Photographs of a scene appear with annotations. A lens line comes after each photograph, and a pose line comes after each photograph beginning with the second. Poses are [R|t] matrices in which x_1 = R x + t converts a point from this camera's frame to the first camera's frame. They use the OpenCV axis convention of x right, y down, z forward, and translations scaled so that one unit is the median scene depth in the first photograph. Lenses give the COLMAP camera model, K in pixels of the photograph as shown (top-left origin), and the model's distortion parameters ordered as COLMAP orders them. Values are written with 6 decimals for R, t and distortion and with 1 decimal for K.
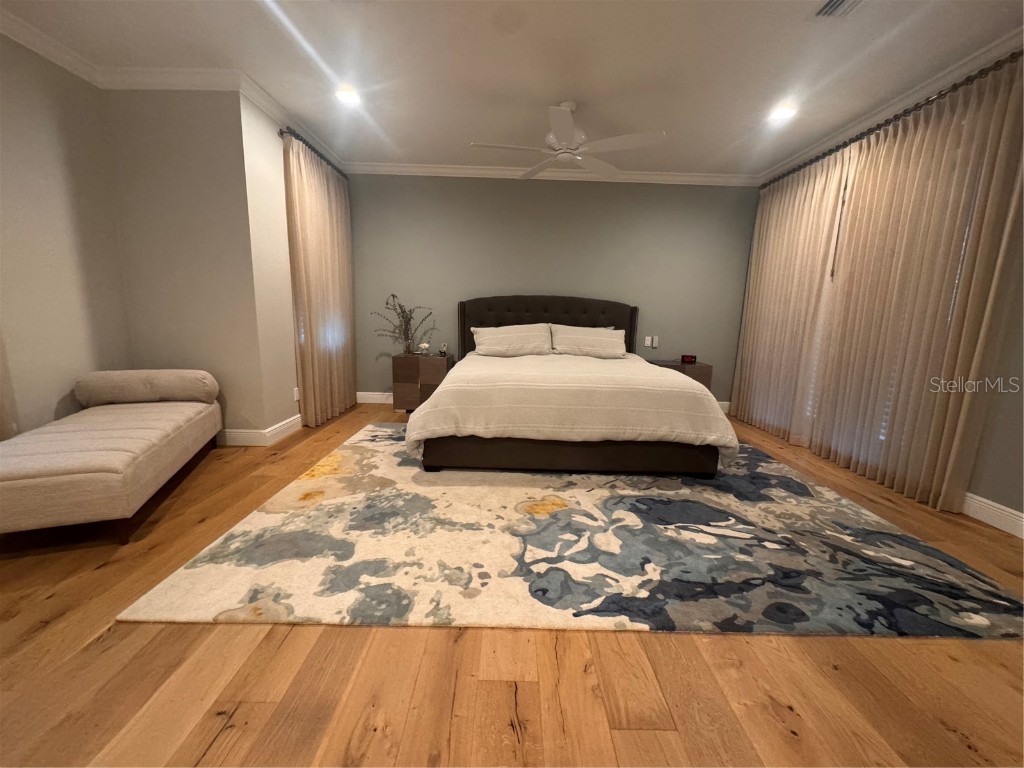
lens RADIAL K [[407.6, 0, 512.0], [0, 407.6, 385.4], [0, 0, 1]] dist [-0.001972, -0.000015]
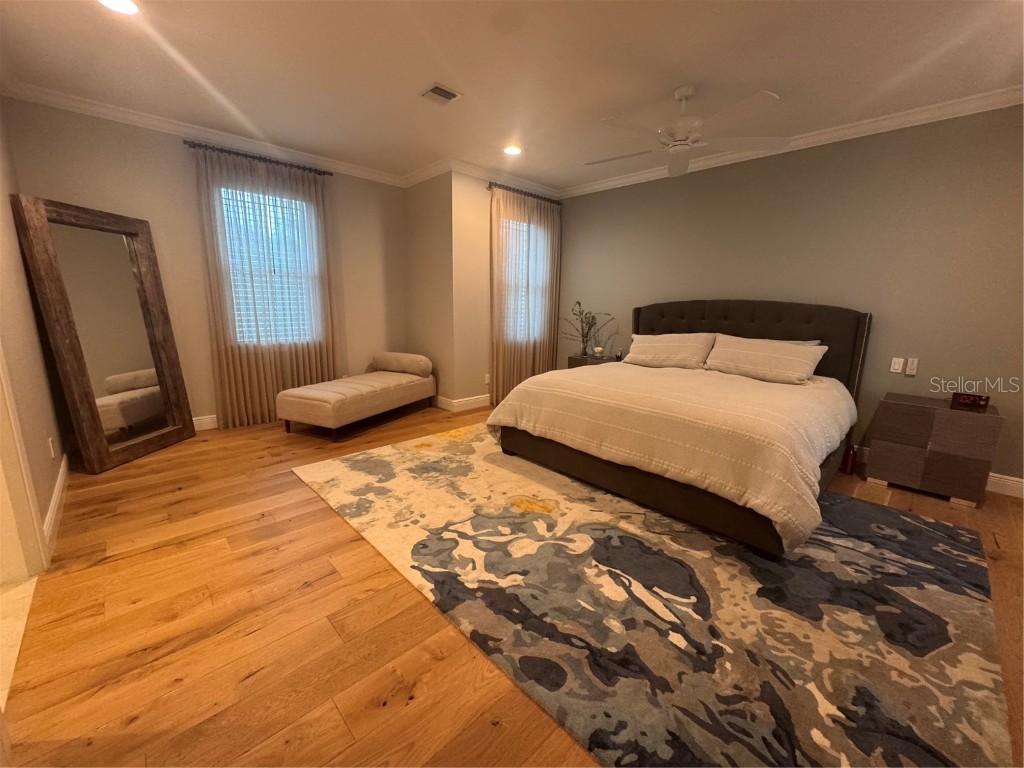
lens RADIAL K [[407.6, 0, 510.5], [0, 407.6, 385.0], [0, 0, 1]] dist [-0.001972, -0.000015]
pose [[0.691945, 0.128135, -0.710488, 0.812179], [-0.123573, 0.990621, 0.058308, -0.079598], [0.711296, 0.047451, 0.701289, 0.194165]]
